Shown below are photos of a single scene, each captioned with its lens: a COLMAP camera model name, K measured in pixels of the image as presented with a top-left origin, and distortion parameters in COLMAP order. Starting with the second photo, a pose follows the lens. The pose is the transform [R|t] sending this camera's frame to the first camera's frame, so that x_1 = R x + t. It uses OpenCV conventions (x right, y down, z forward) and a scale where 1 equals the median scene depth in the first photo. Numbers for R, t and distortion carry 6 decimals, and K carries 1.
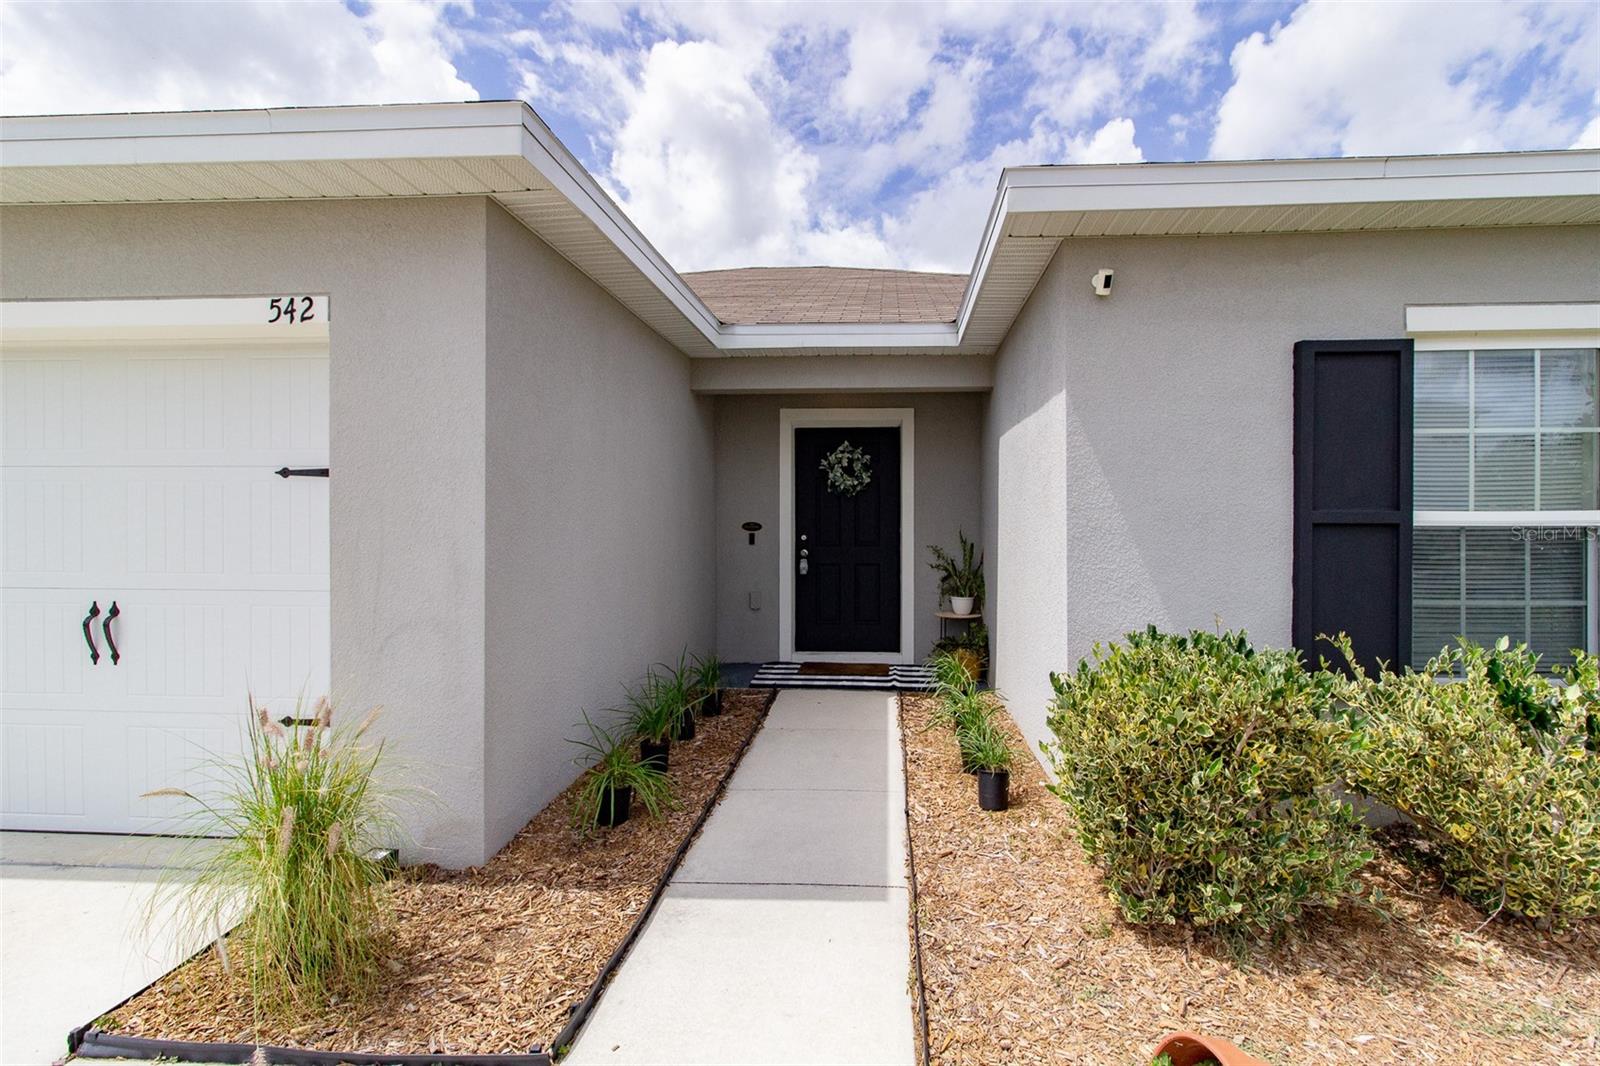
lens RADIAL K [[739.9, 0, 832.6], [0, 739.9, 528.8], [0, 0, 1]] dist [-0.081419, 0.064005]
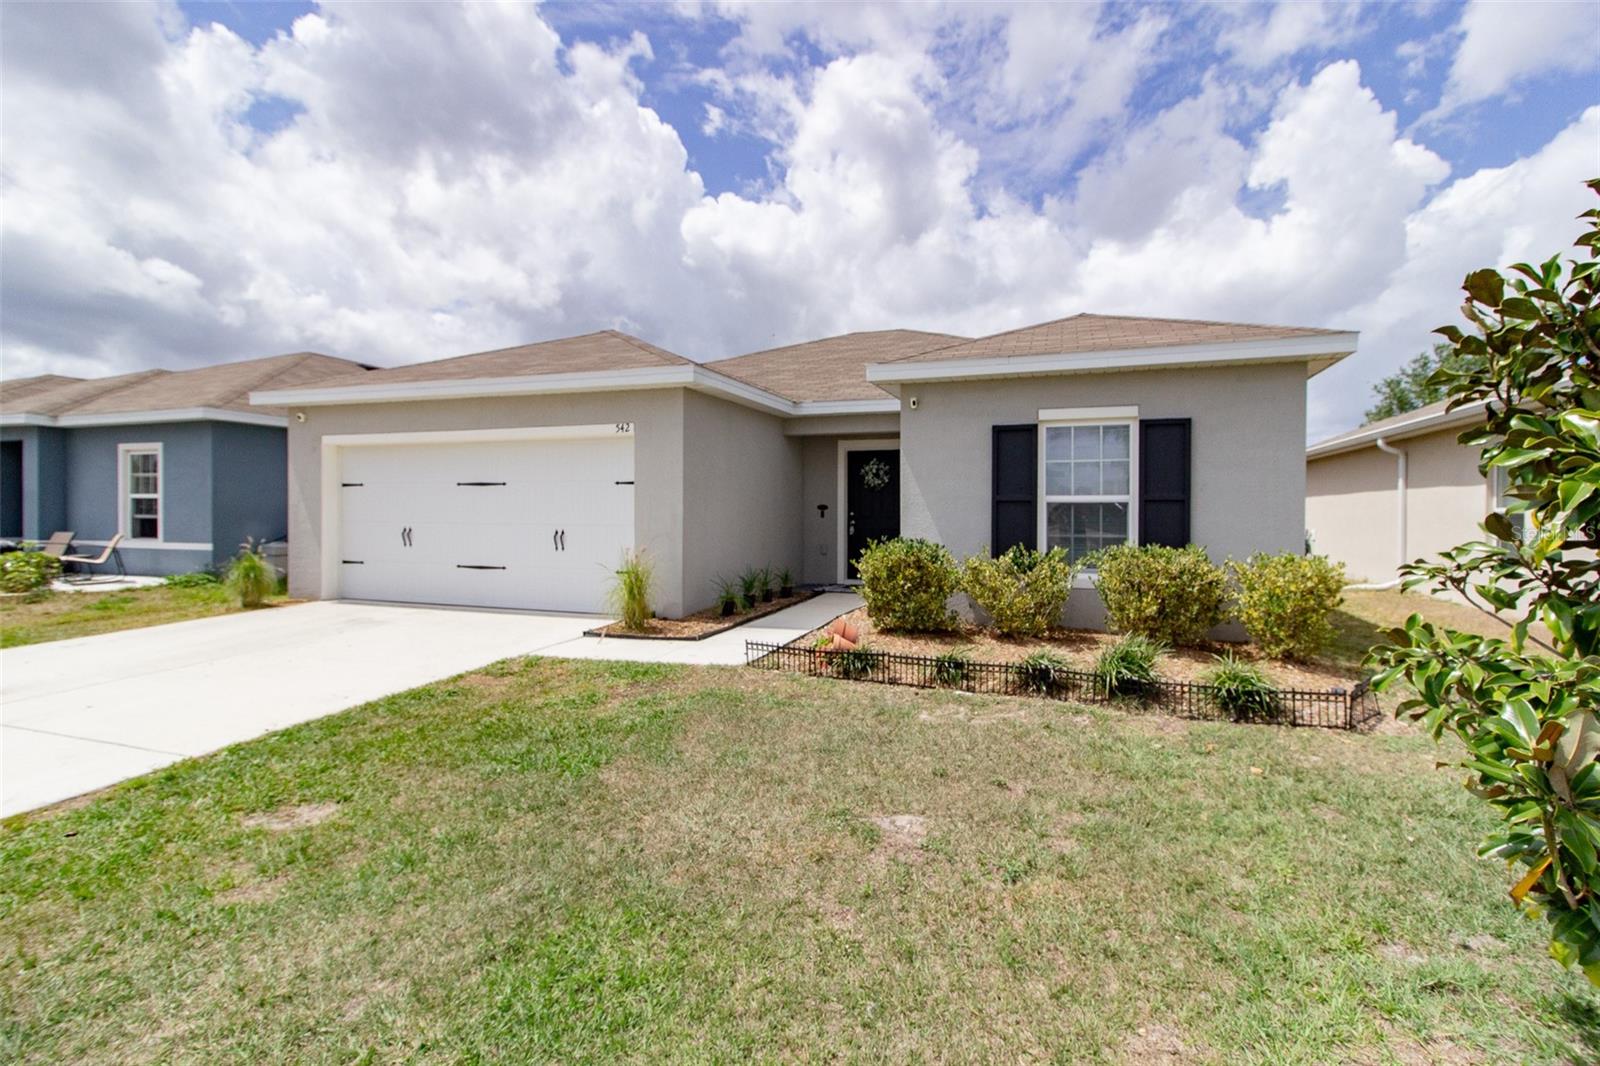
lens RADIAL K [[720.9, 0, 804.5], [0, 720.9, 525.9], [0, 0, 1]] dist [0.003972, 0.000395]
pose [[0.963825, 0.007906, -0.266418, 0.334181], [-0.005869, 0.999947, 0.008442, 0.029285], [0.266470, -0.006573, 0.963821, -0.731724]]
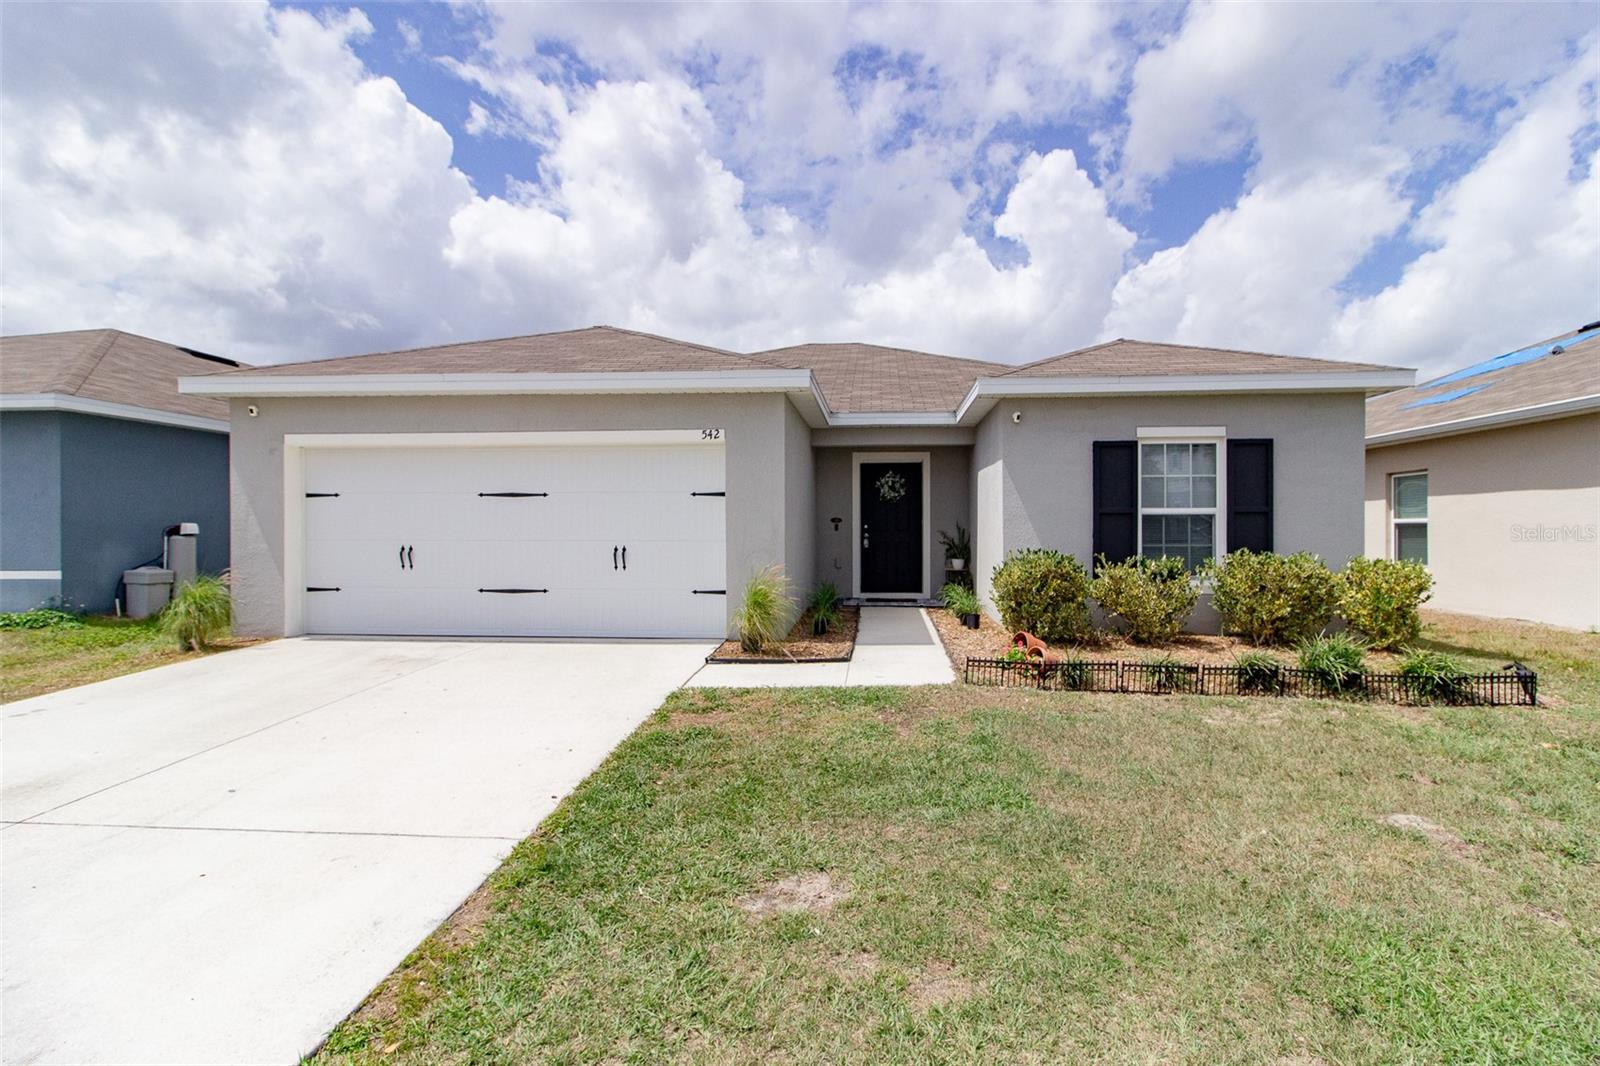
lens RADIAL K [[726.0, 0, 813.9], [0, 726.0, 533.7], [0, 0, 1]] dist [-0.001363, 0.003573]
pose [[0.999884, -0.002815, -0.014940, -0.147412], [0.002823, 0.999996, 0.000480, 0.029823], [0.014939, -0.000522, 0.999888, -0.763183]]
